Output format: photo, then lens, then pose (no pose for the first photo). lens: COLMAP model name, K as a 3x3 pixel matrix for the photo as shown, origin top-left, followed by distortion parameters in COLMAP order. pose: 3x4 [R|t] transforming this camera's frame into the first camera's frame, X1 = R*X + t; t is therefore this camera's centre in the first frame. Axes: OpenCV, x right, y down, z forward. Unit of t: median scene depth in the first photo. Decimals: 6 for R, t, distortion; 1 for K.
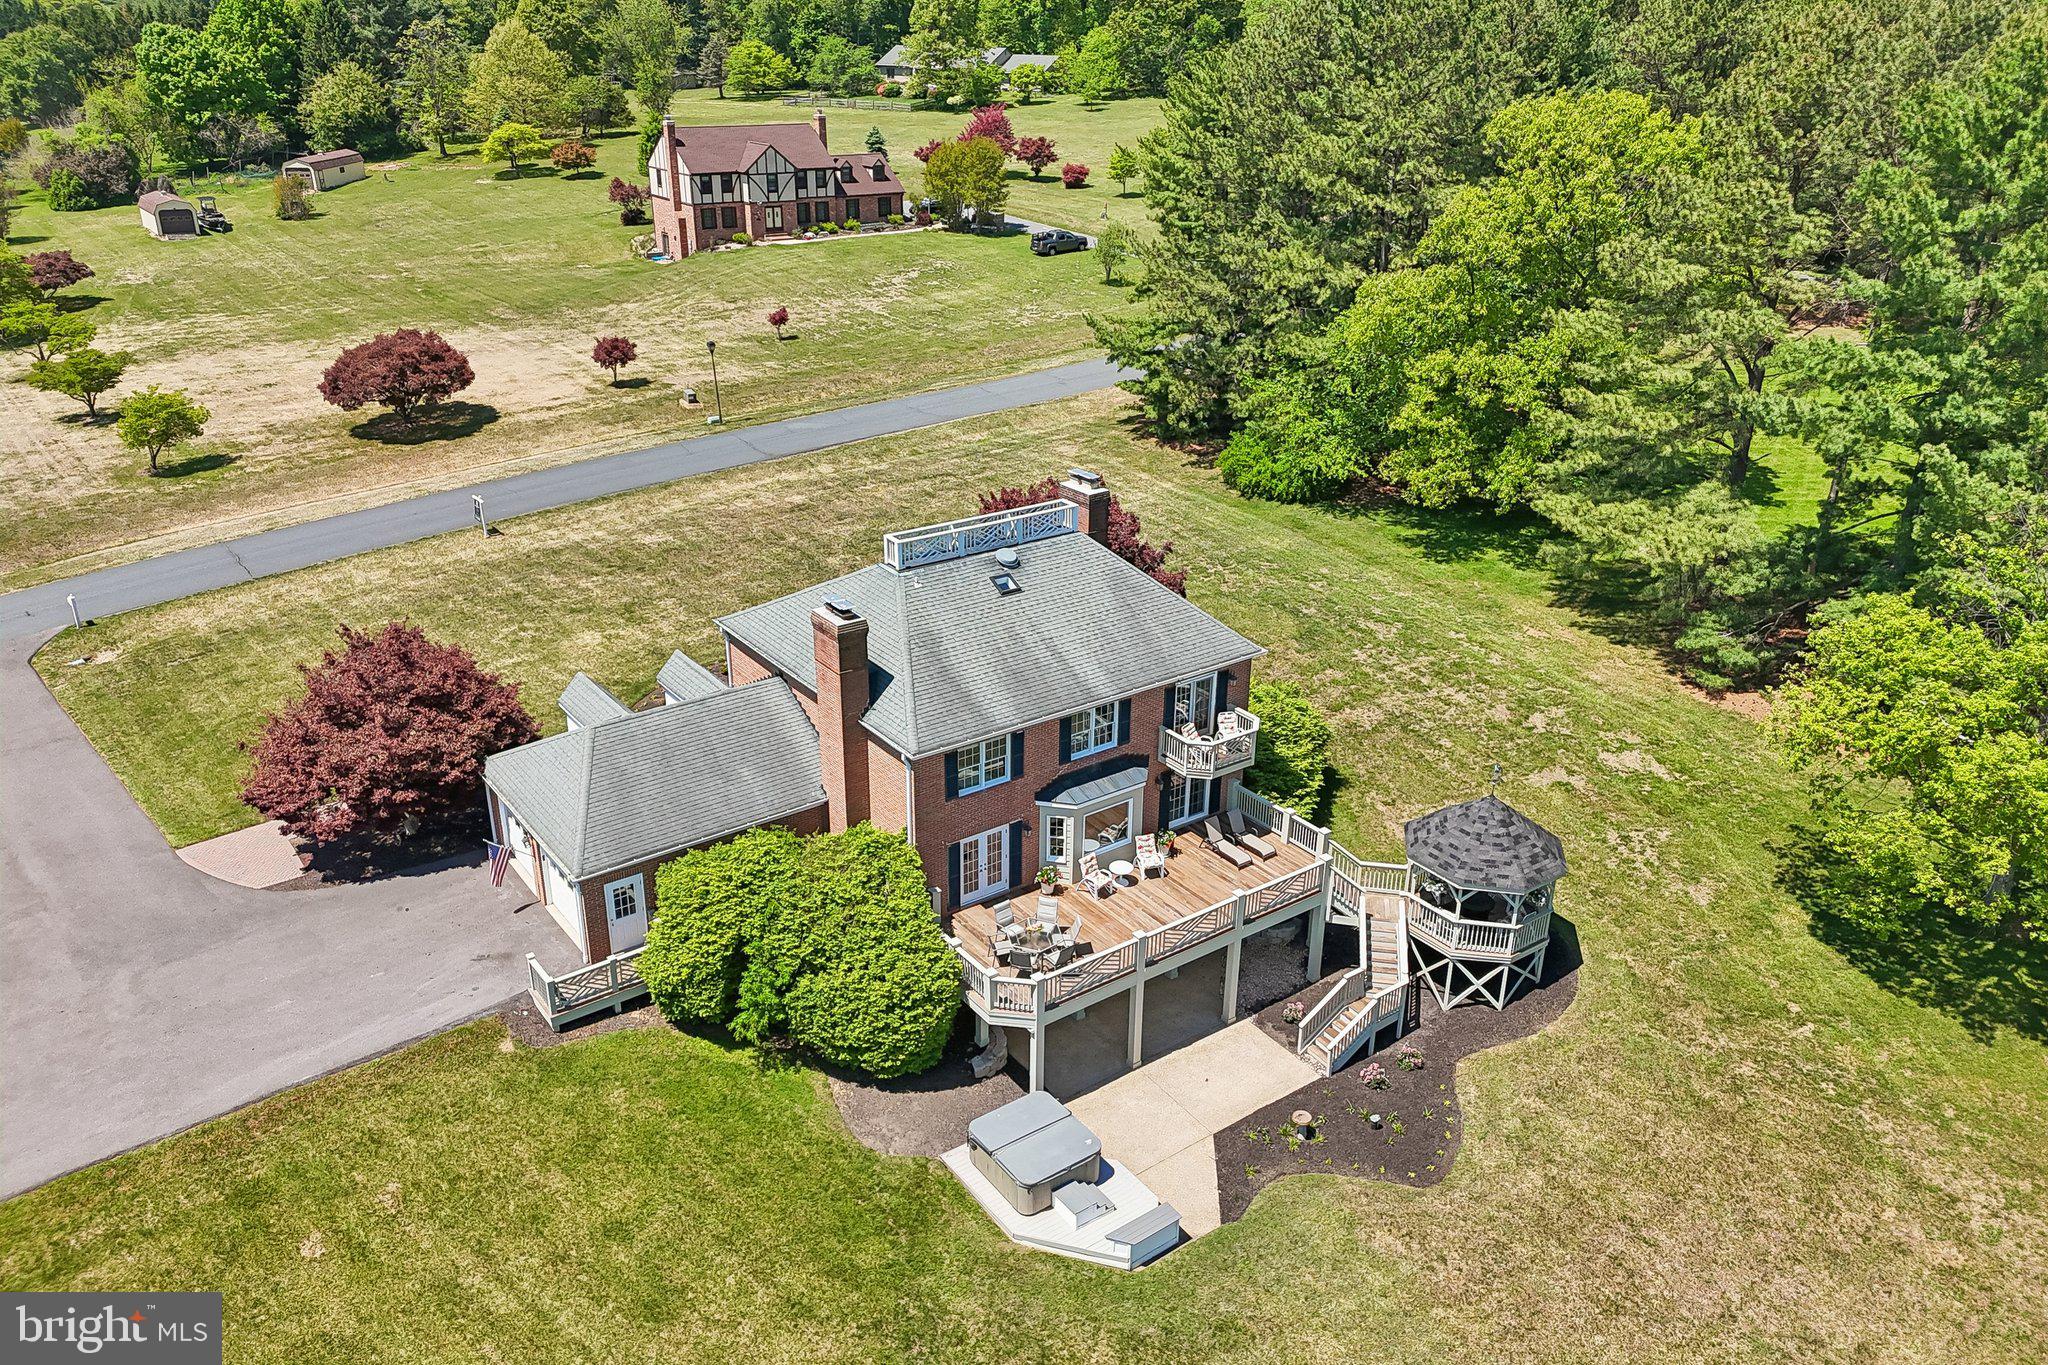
lens RADIAL K [[1495.5, 0, 1022.5], [0, 1495.5, 680.3], [0, 0, 1]] dist [0.082904, -0.090839]
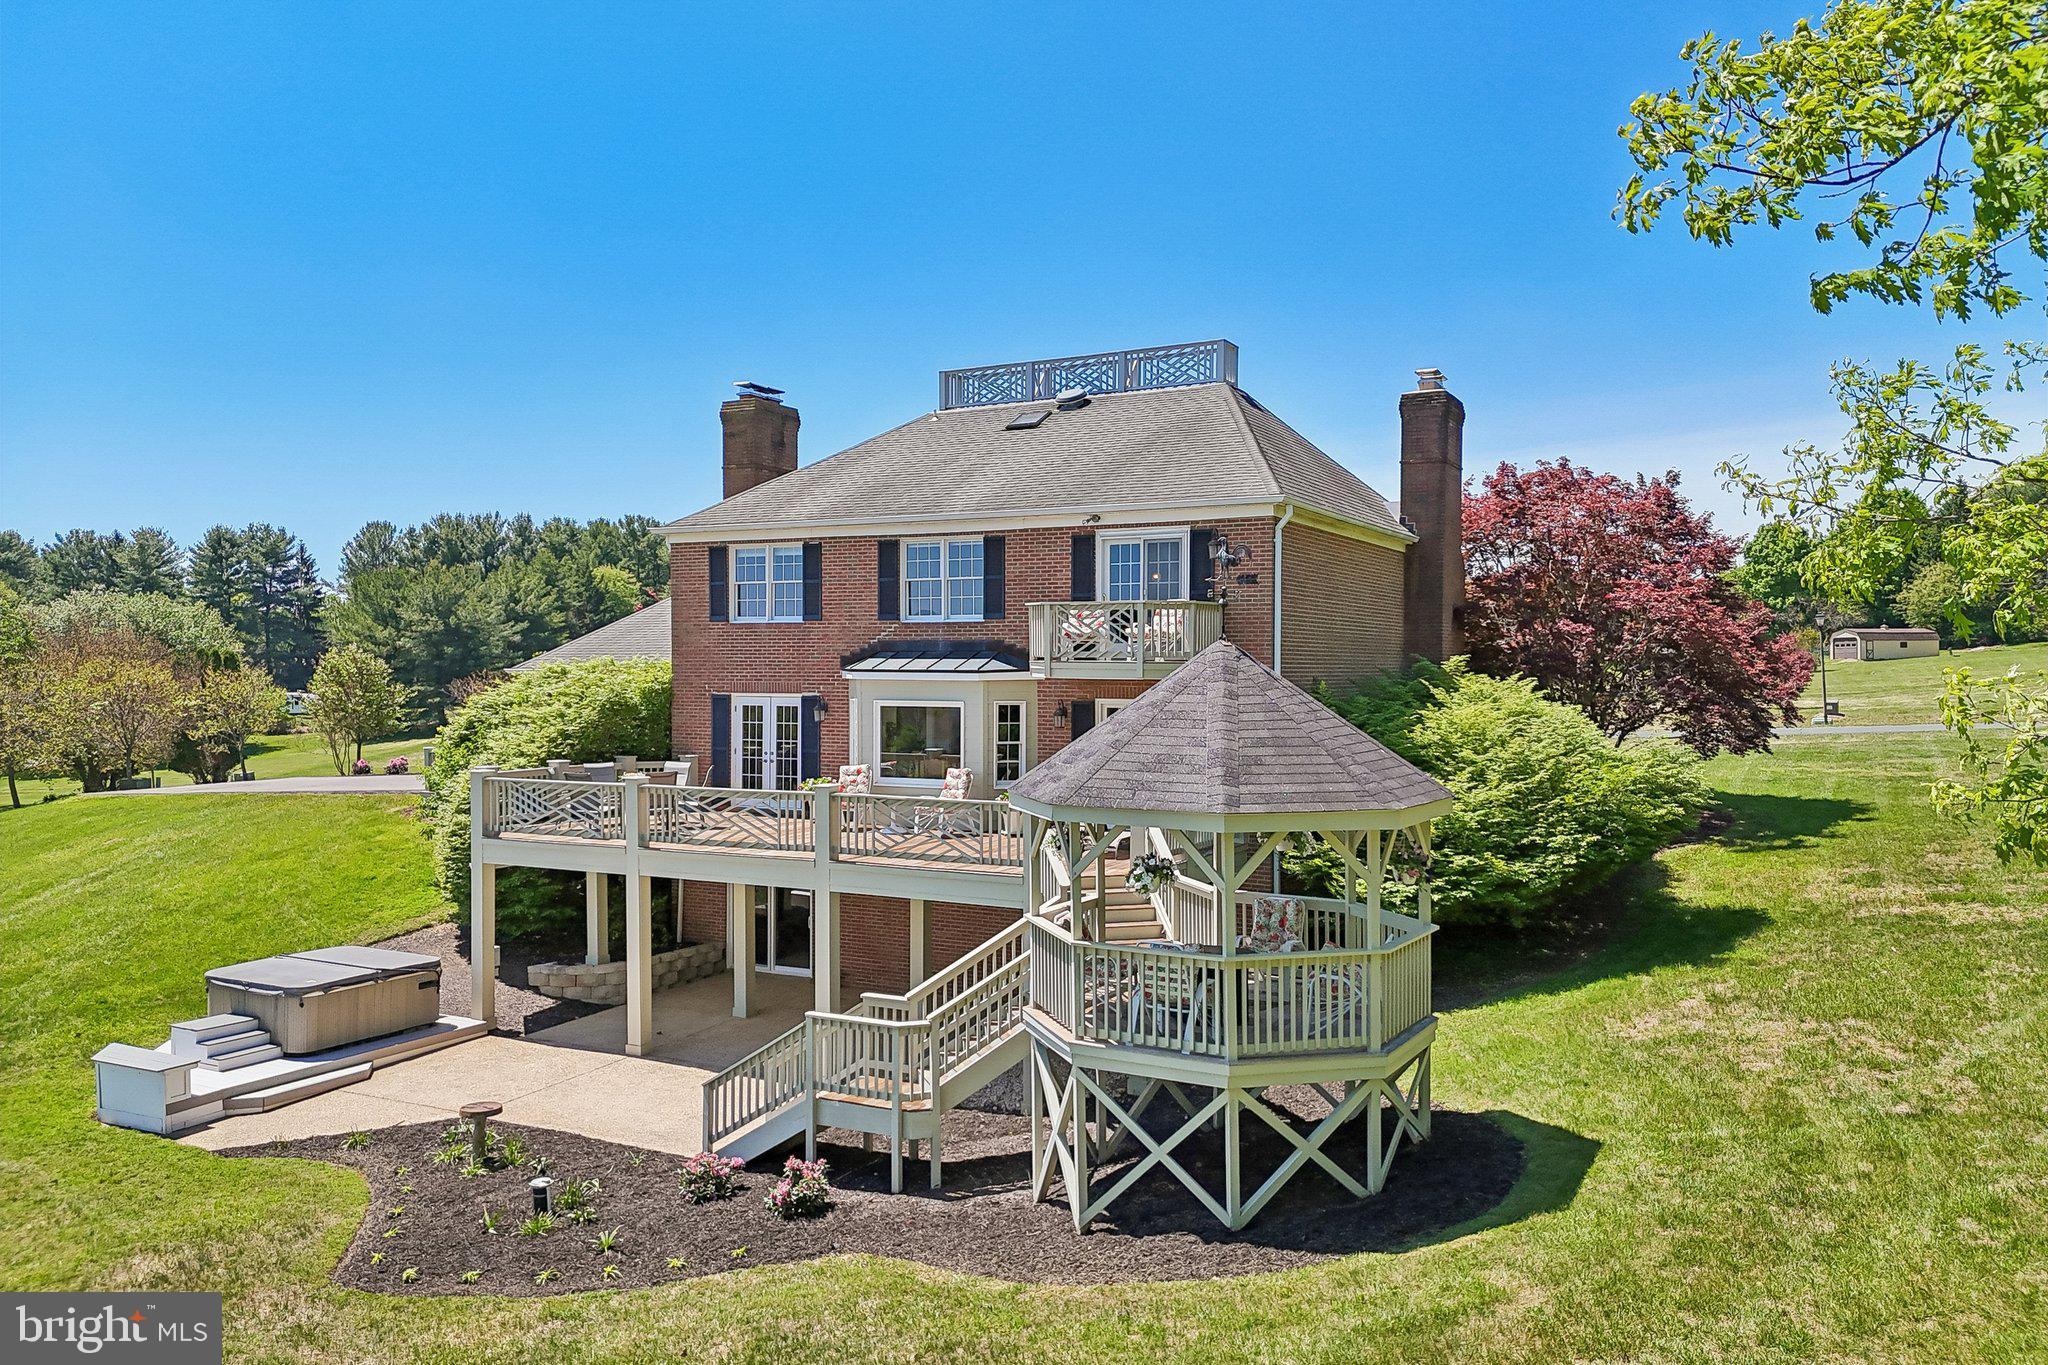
lens RADIAL K [[1499.3, 0, 1026.1], [0, 1499.3, 672.4], [0, 0, 1]] dist [0.083256, -0.090663]
pose [[0.440145, -0.002478, -0.897923, 0.595839], [-0.362867, 0.914213, -0.180394, 0.161820], [0.821340, 0.405227, 0.401487, 0.769662]]
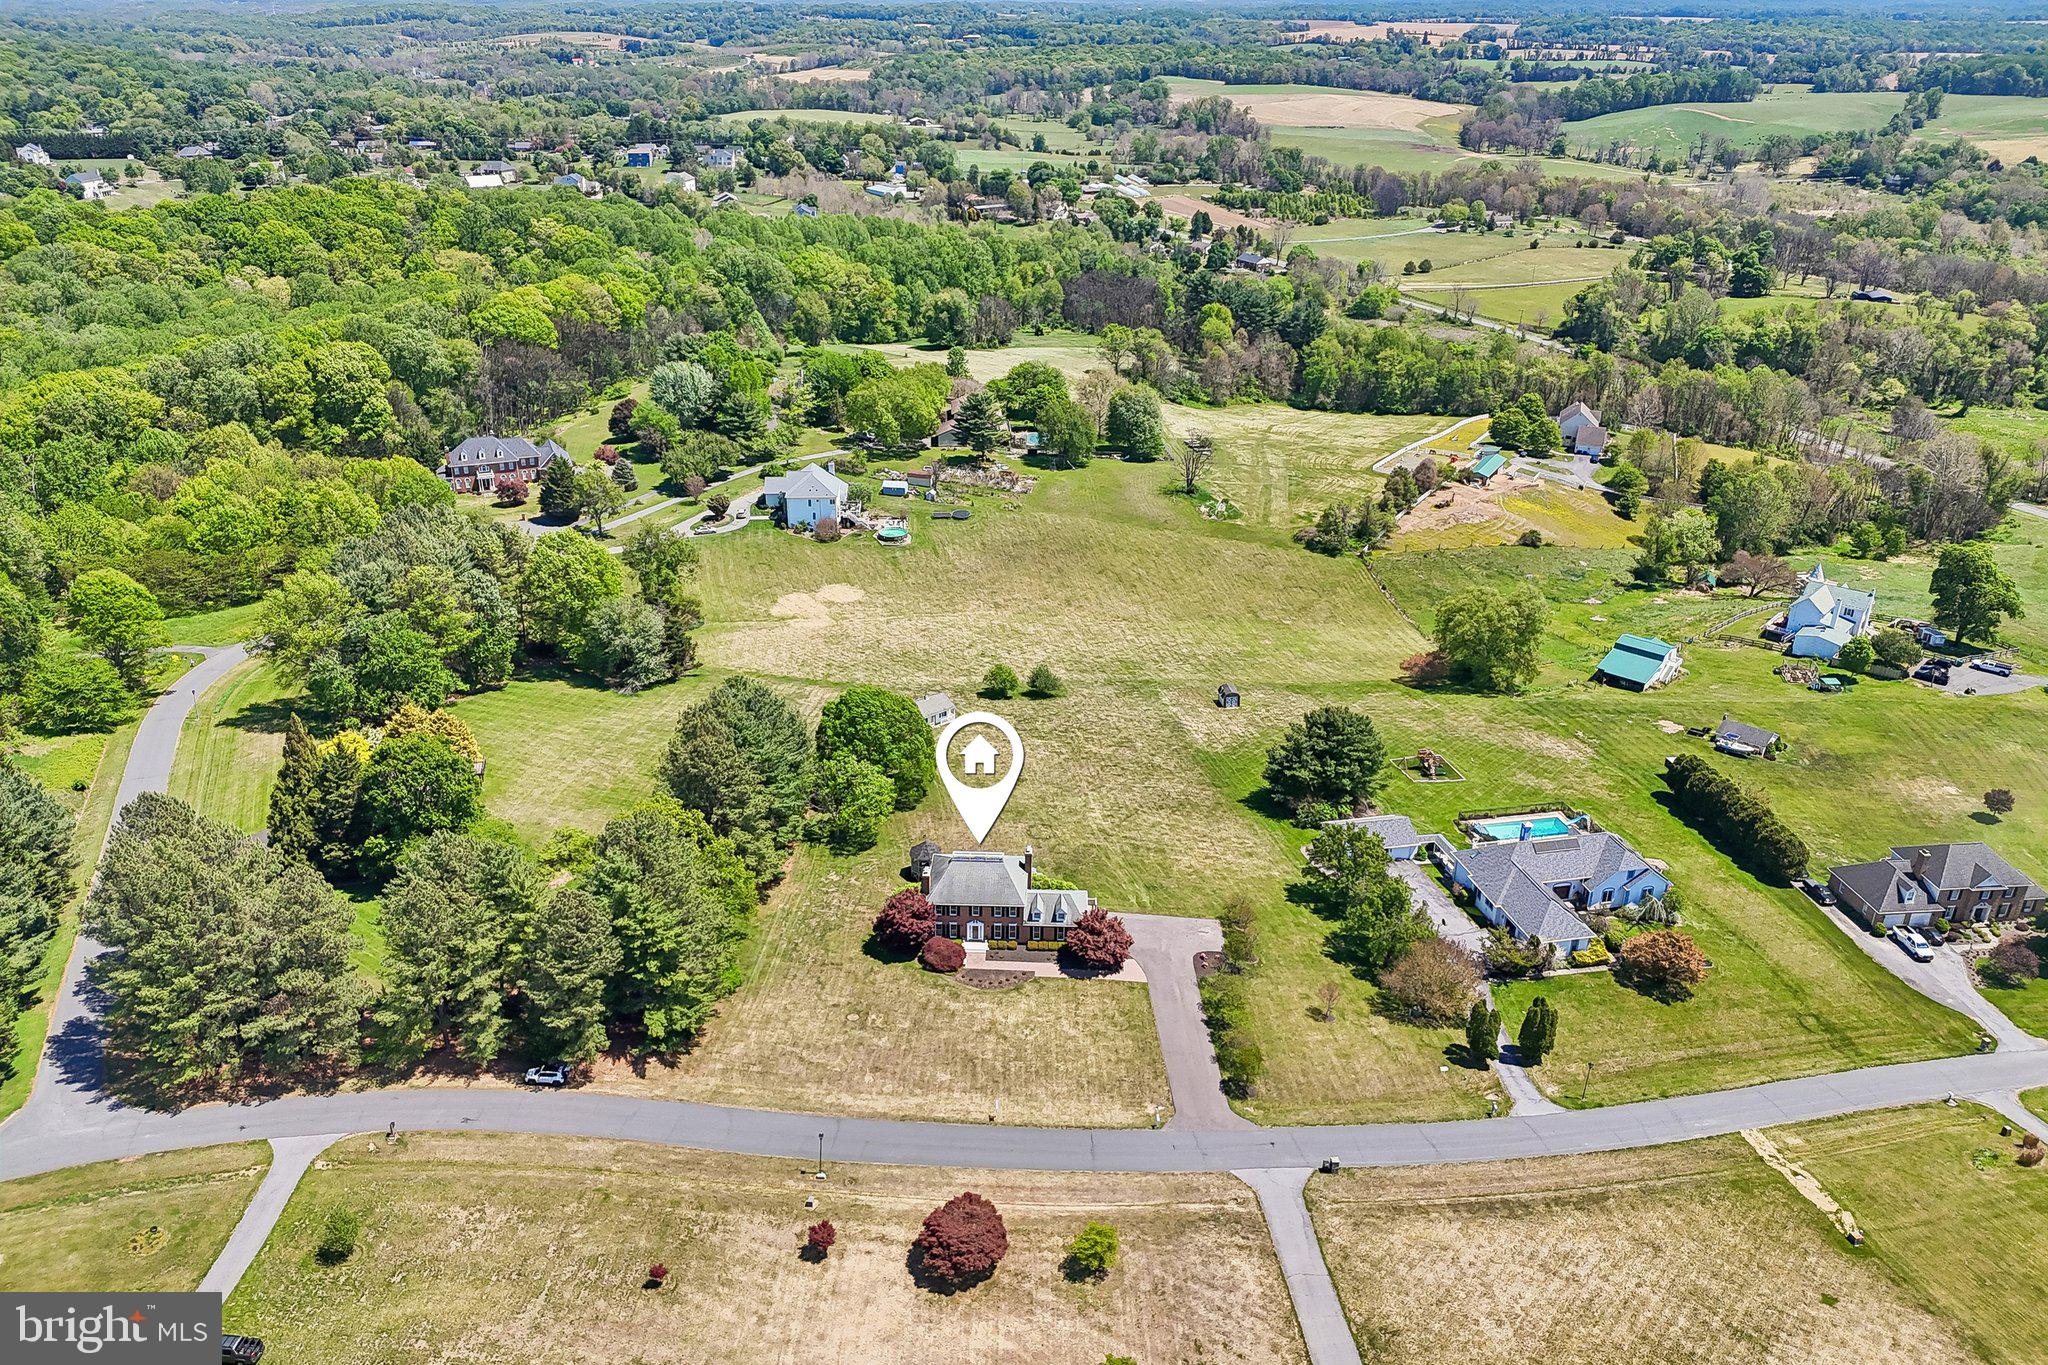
lens RADIAL K [[1498.3, 0, 1017.1], [0, 1498.3, 659.6], [0, 0, 1]] dist [0.121783, -0.155772]
pose [[-0.790071, -0.258887, 0.555666, -2.389975], [0.237742, 0.706101, 0.667008, -3.387346], [-0.565036, 0.659089, -0.496322, 2.739169]]
